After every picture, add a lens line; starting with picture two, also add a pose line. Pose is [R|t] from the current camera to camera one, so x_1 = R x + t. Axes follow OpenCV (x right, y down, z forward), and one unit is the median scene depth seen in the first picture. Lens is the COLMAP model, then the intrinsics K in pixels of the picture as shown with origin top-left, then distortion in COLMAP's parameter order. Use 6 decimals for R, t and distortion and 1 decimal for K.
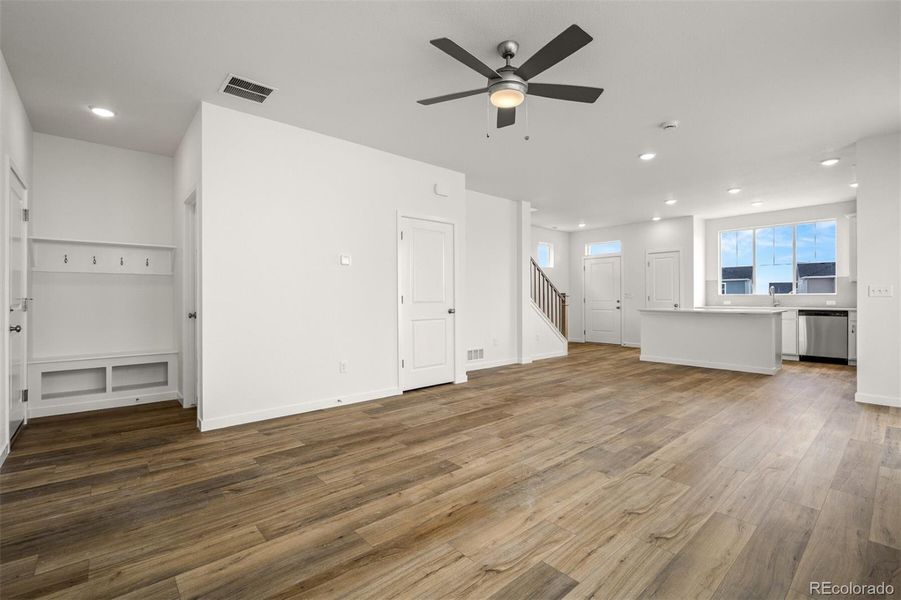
lens RADIAL K [[421.8, 0, 436.4], [0, 421.8, 302.2], [0, 0, 1]] dist [-0.000289, 0.001243]
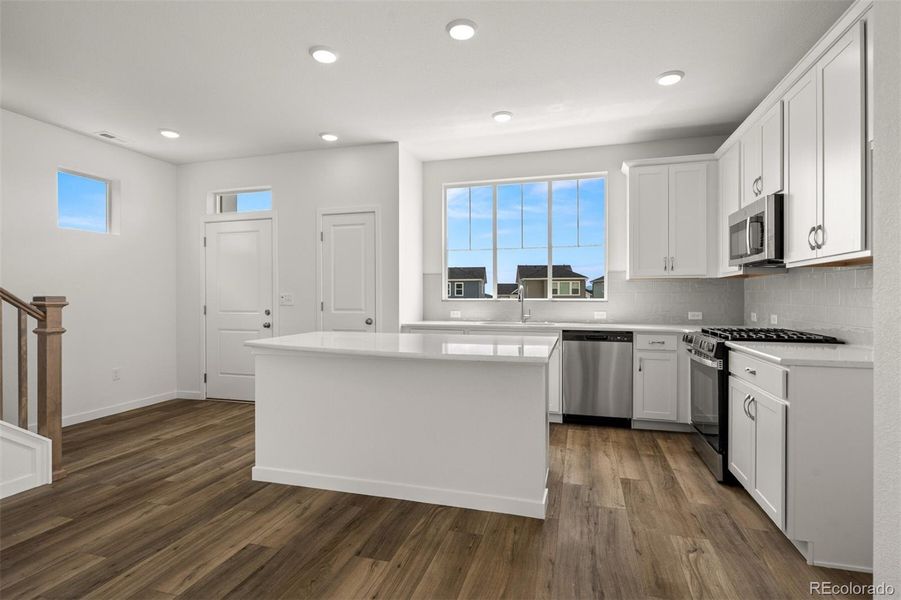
lens RADIAL K [[459.7, 0, 447.5], [0, 459.7, 298.4], [0, 0, 1]] dist [0.000100, -0.000058]
pose [[0.844569, 0.002007, 0.535442, 0.522108], [0.001053, 0.999985, -0.005410, -0.023864], [-0.535445, 0.005132, 0.844555, 0.726275]]
